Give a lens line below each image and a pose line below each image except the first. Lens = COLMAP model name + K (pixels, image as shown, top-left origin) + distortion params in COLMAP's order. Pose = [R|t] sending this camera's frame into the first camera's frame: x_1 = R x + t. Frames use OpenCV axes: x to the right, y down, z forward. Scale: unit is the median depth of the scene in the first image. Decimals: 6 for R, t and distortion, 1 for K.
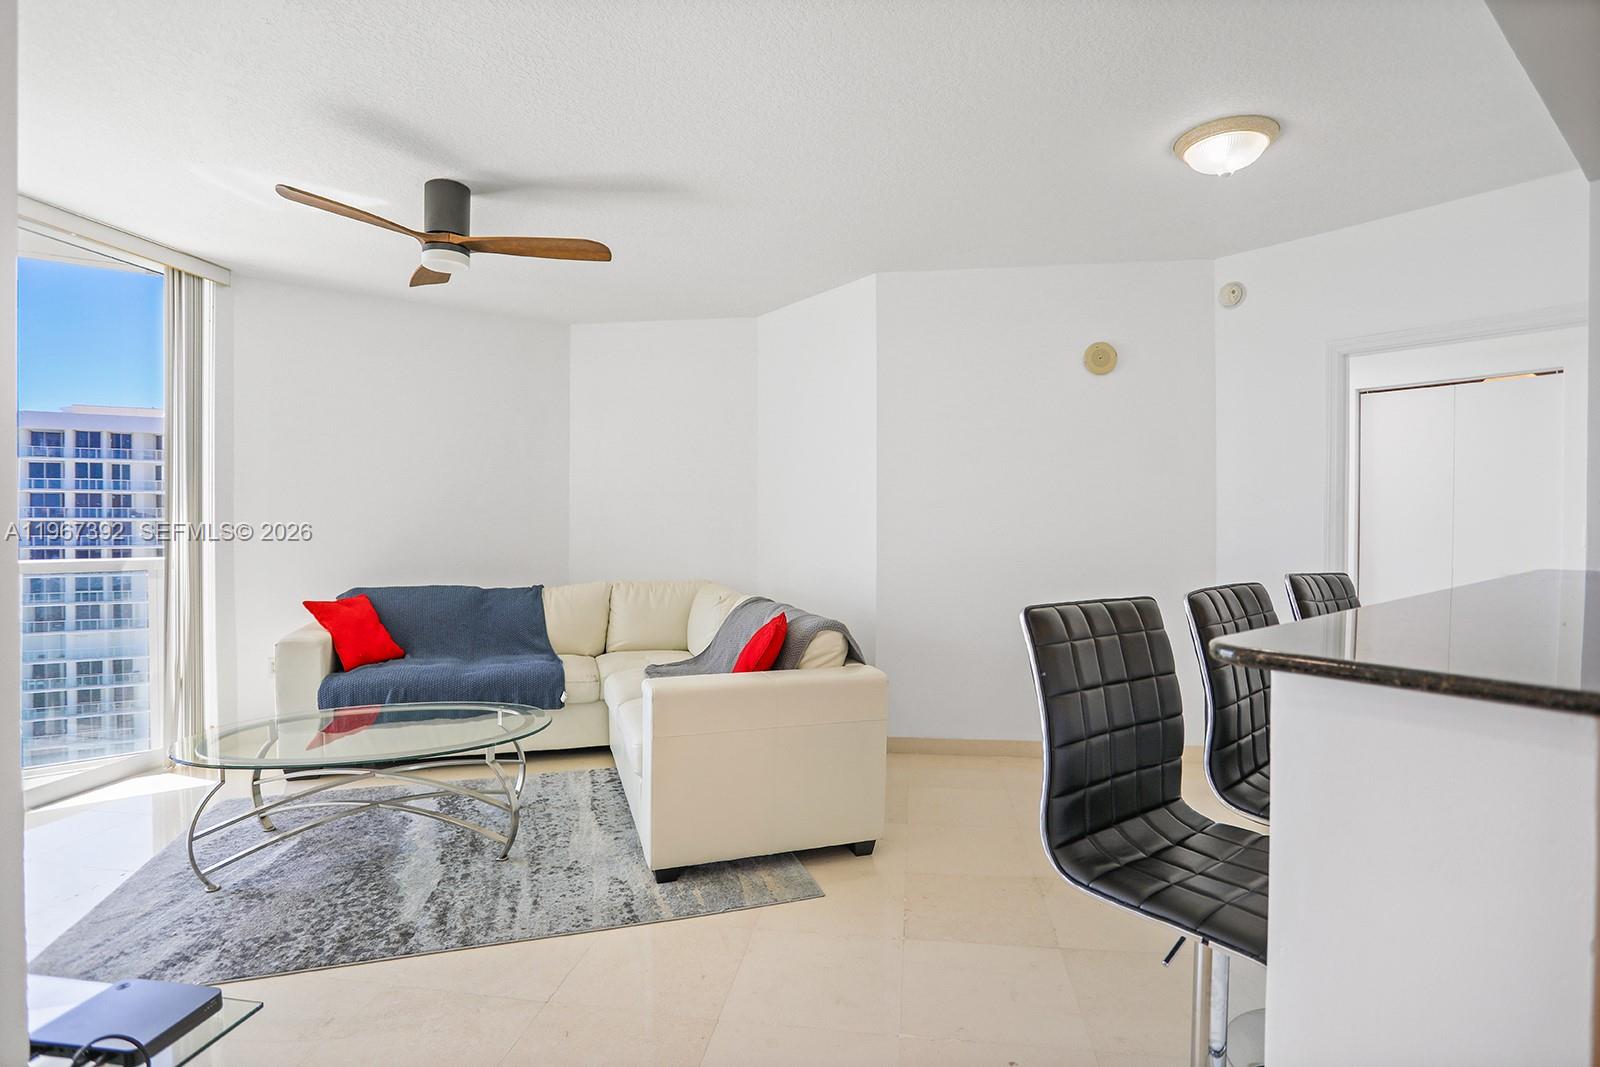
lens RADIAL K [[783.5, 0, 802.9], [0, 783.5, 529.7], [0, 0, 1]] dist [-0.091807, 0.041365]
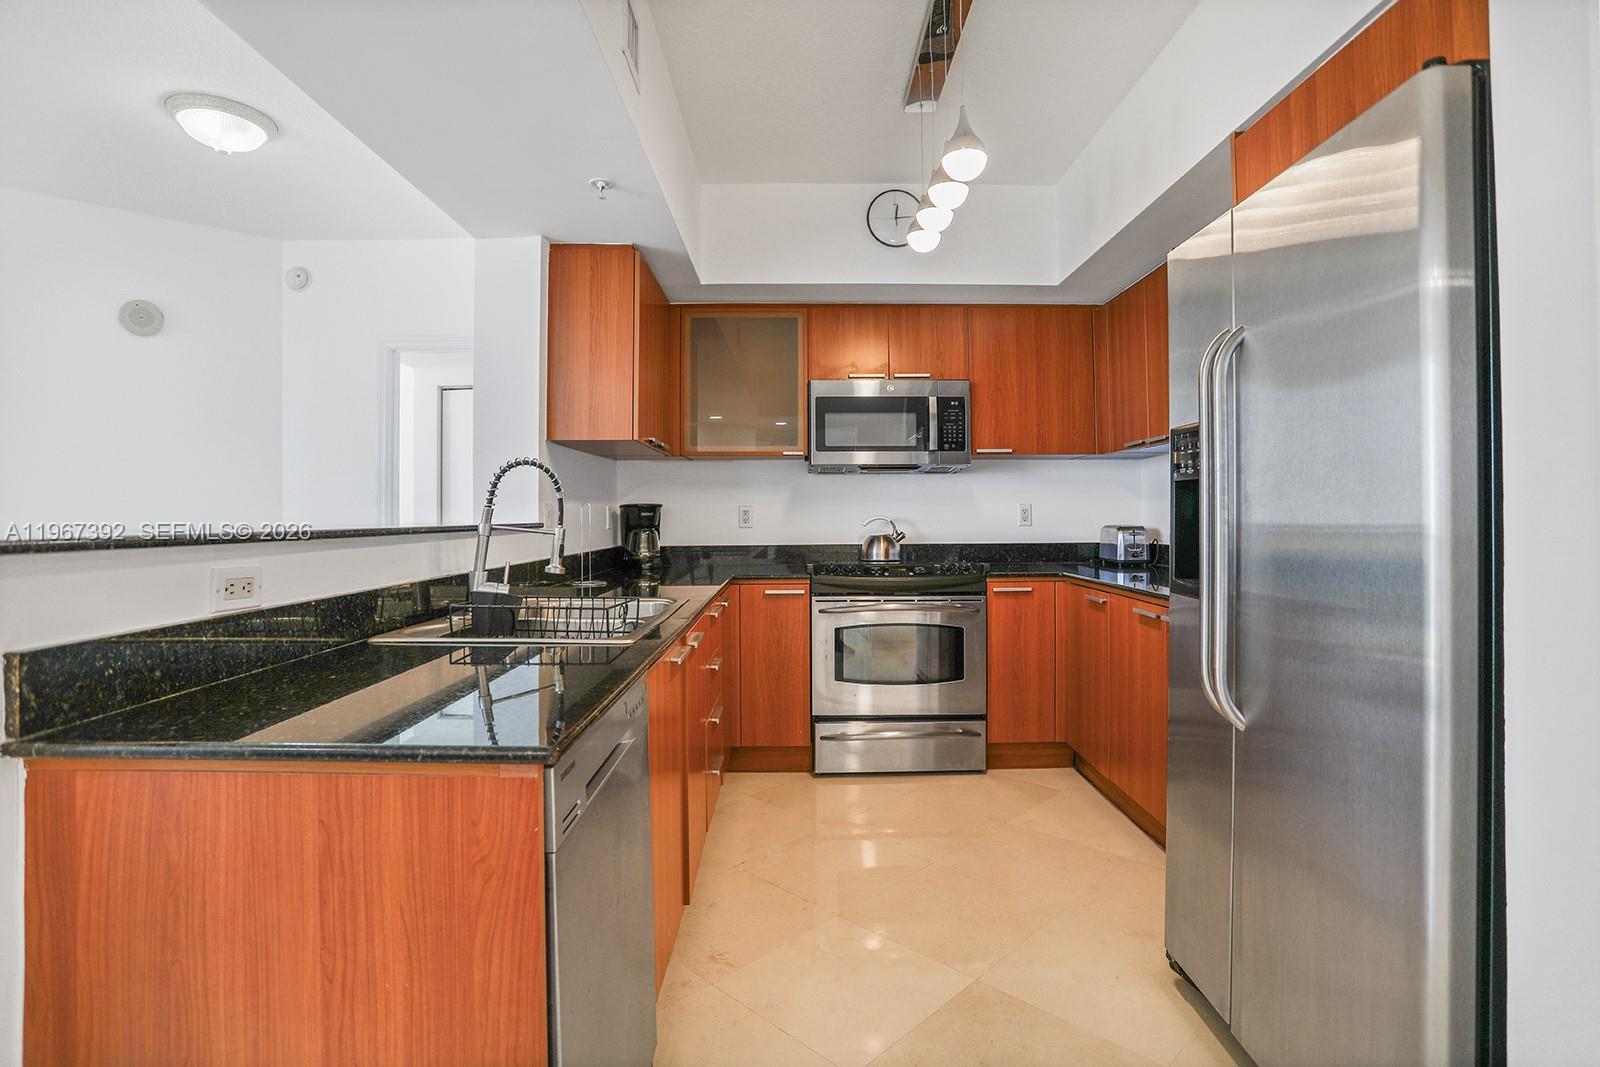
lens RADIAL K [[783.6, 0, 793.8], [0, 783.6, 505.2], [0, 0, 1]] dist [-0.065233, 0.029341]
pose [[0.602730, 0.004018, 0.797935, 0.180394], [0.015541, 0.999739, -0.016774, 0.035854], [-0.797794, 0.022511, 0.602510, -0.205758]]
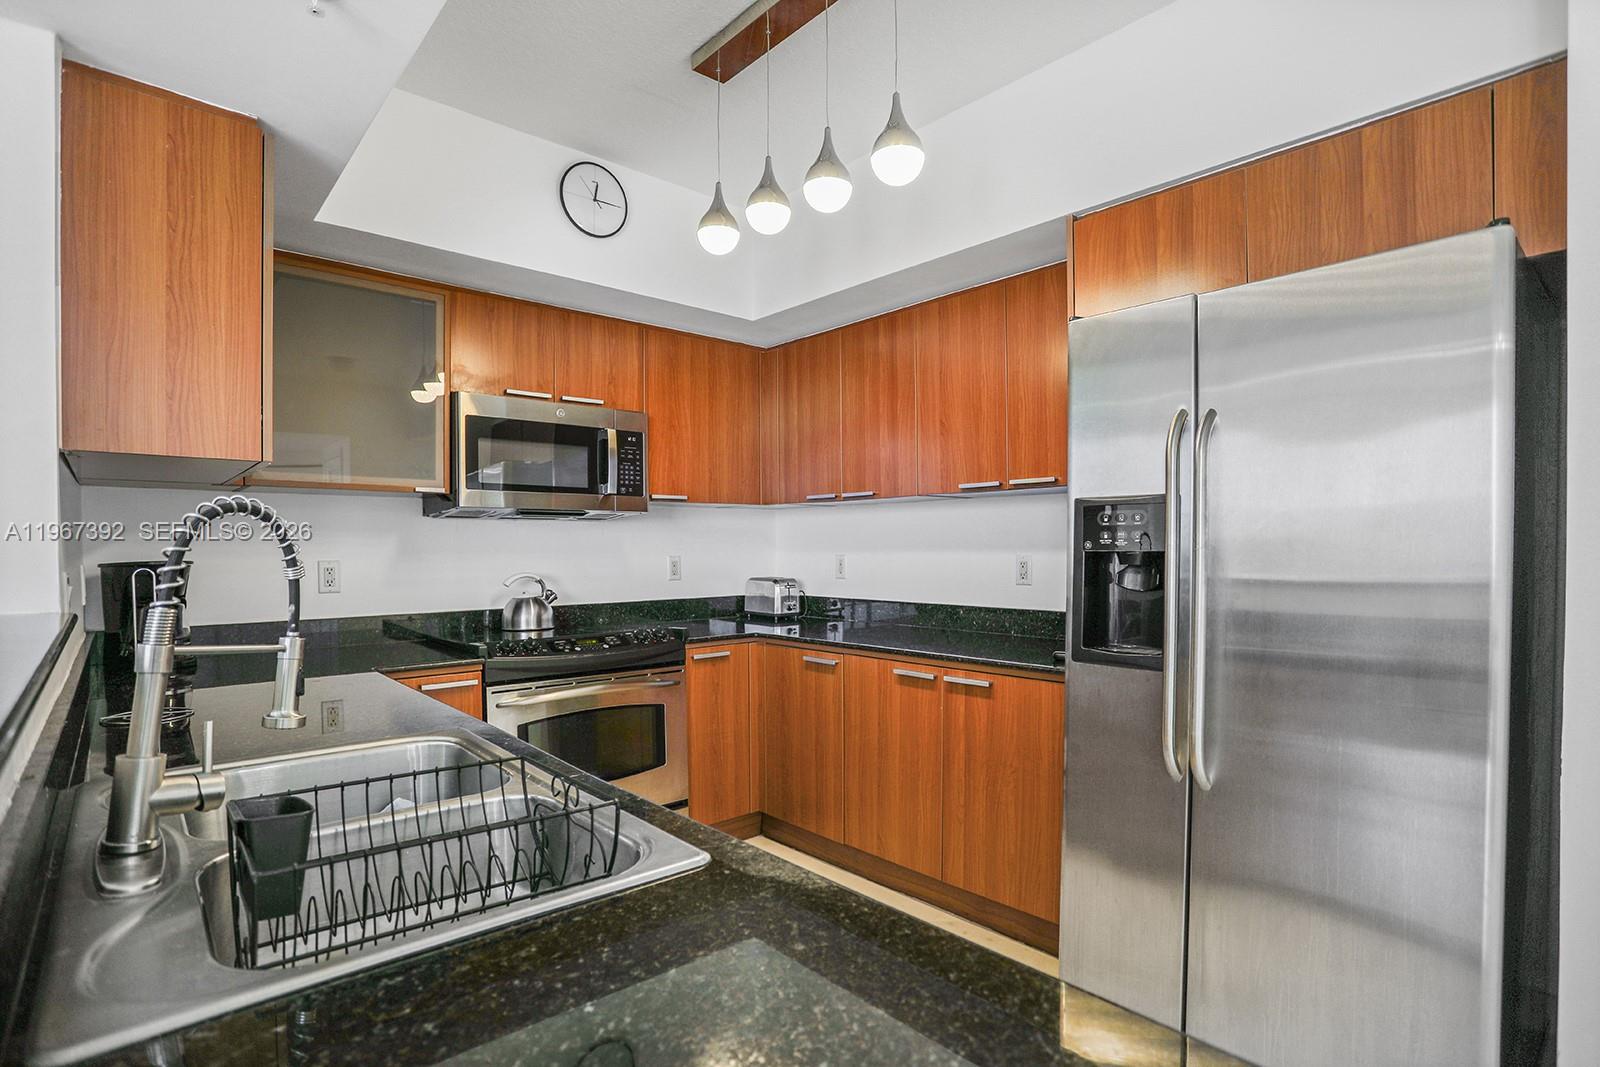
lens RADIAL K [[790.2, 0, 794.7], [0, 790.2, 546.5], [0, 0, 1]] dist [-0.059175, 0.020304]
pose [[-0.077962, -0.001852, 0.996955, 0.248045], [0.018009, 0.999833, 0.003265, 0.003209], [-0.996794, 0.018208, -0.077916, 0.184859]]
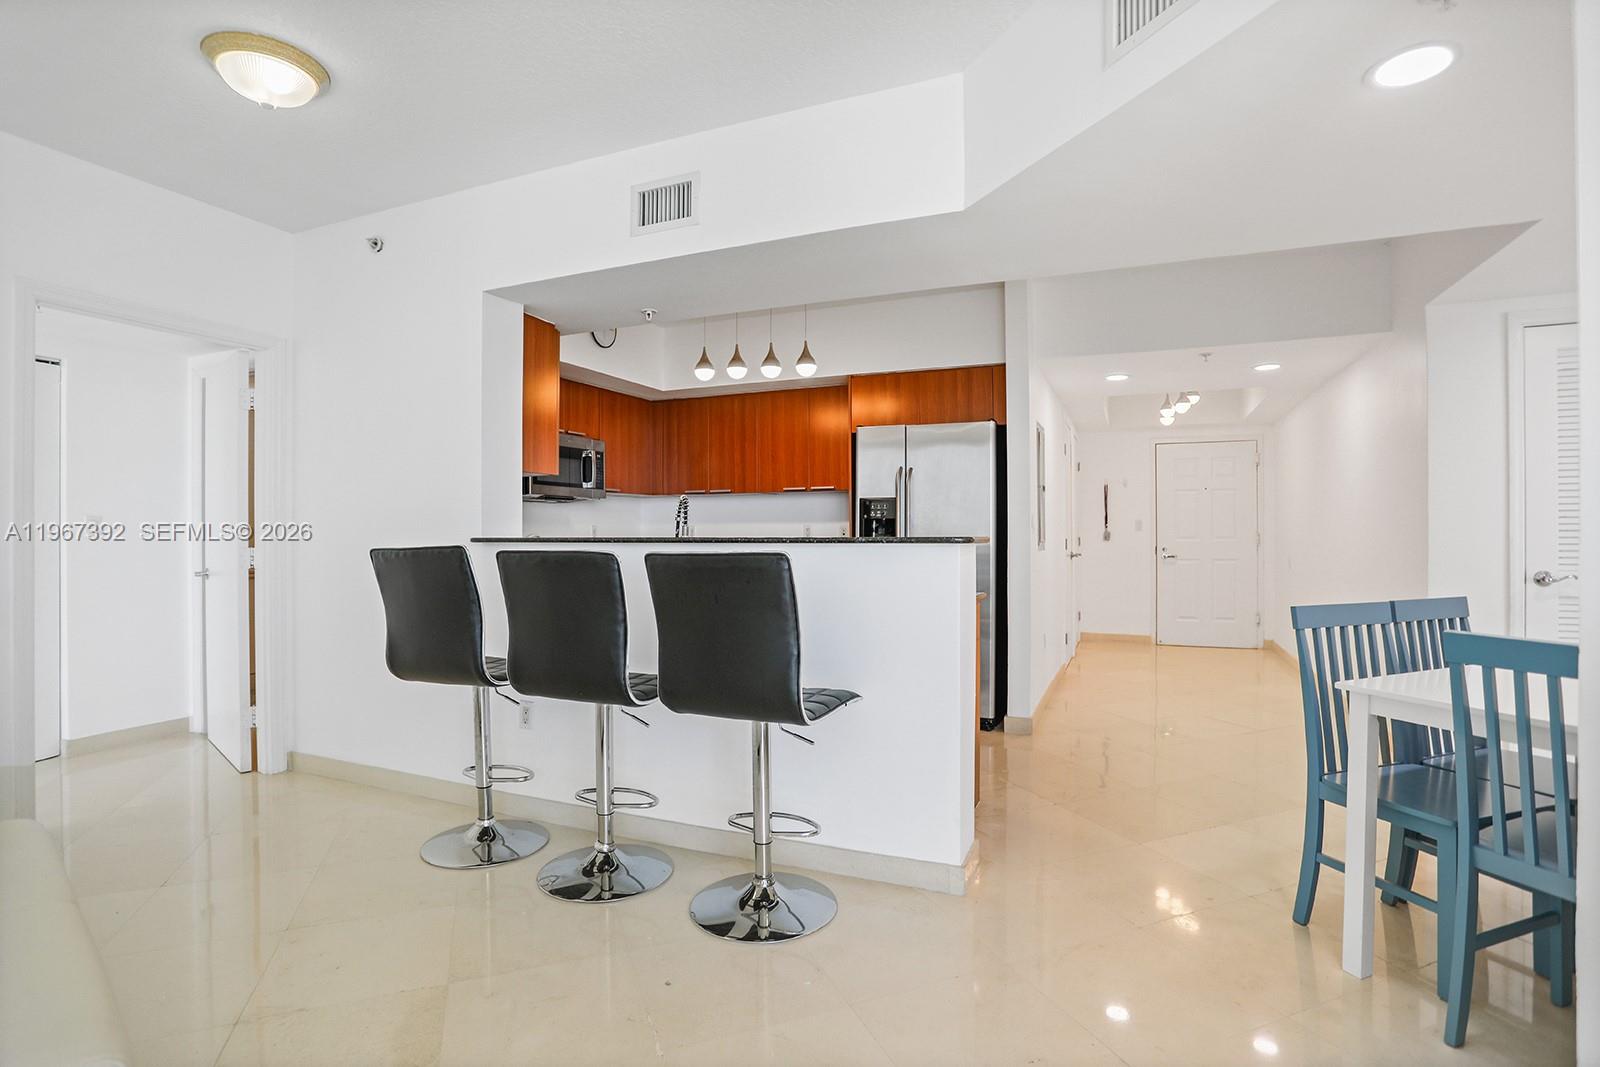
lens RADIAL K [[783.1, 0, 799.2], [0, 783.1, 520.8], [0, 0, 1]] dist [-0.062919, 0.024653]
pose [[-0.488971, 0.009557, 0.872248, -0.459301], [0.013083, 0.999908, -0.003621, 0.020545], [-0.872202, 0.009641, -0.489051, 0.785711]]
